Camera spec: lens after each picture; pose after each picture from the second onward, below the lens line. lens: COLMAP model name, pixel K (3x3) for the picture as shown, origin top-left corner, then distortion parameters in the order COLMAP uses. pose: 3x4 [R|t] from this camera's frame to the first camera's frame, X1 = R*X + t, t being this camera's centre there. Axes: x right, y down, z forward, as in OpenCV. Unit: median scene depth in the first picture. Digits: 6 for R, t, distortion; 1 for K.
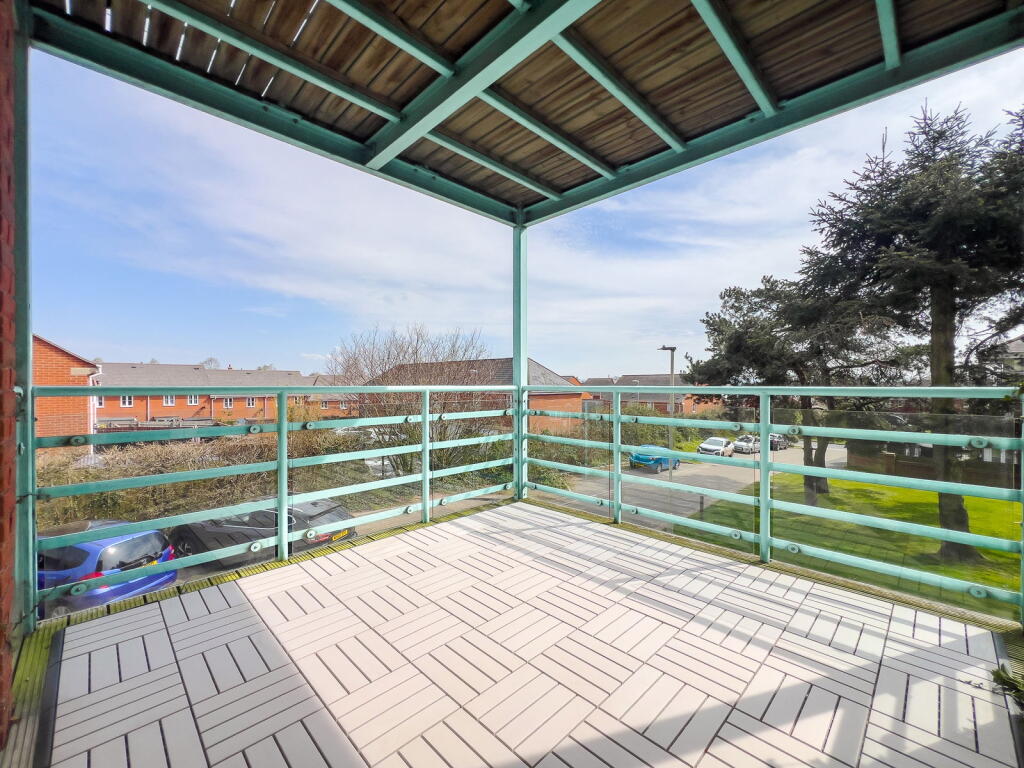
lens RADIAL K [[419.1, 0, 512.5], [0, 419.1, 384.3], [0, 0, 1]] dist [-0.013103, 0.000358]
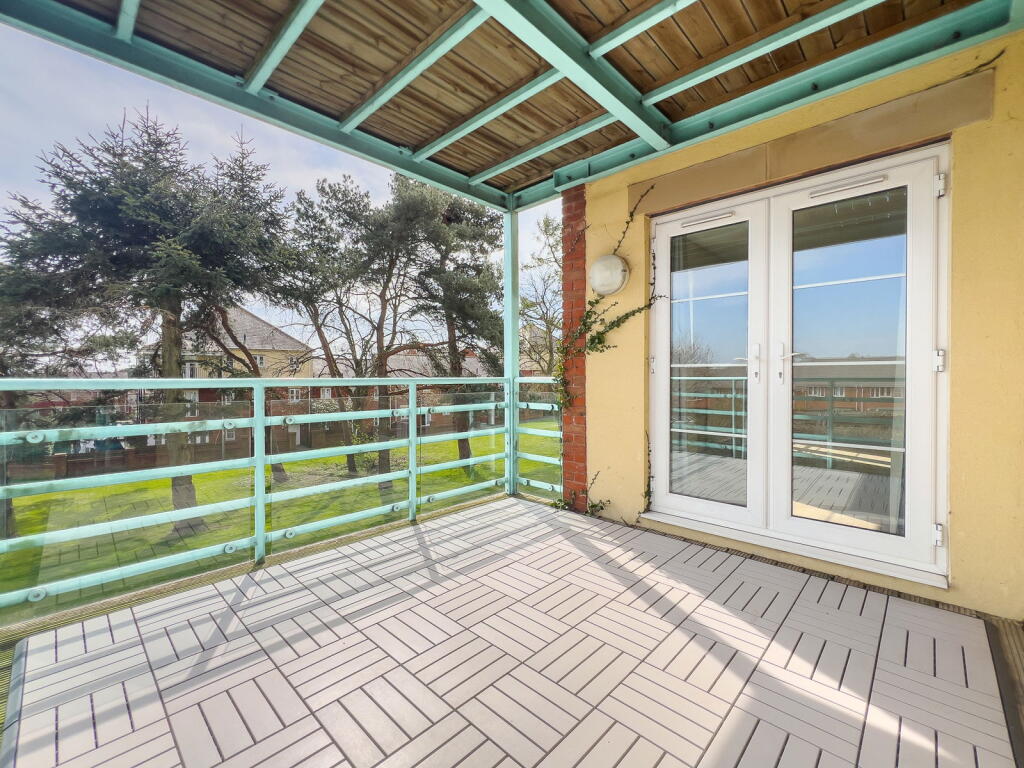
lens RADIAL K [[440.0, 0, 520.4], [0, 440.0, 355.8], [0, 0, 1]] dist [-0.017463, 0.000426]
pose [[-0.045859, 0.046283, 0.997875, -0.735925], [0.001846, 0.998928, -0.046247, 0.009695], [-0.998946, -0.000279, -0.045895, 0.782967]]
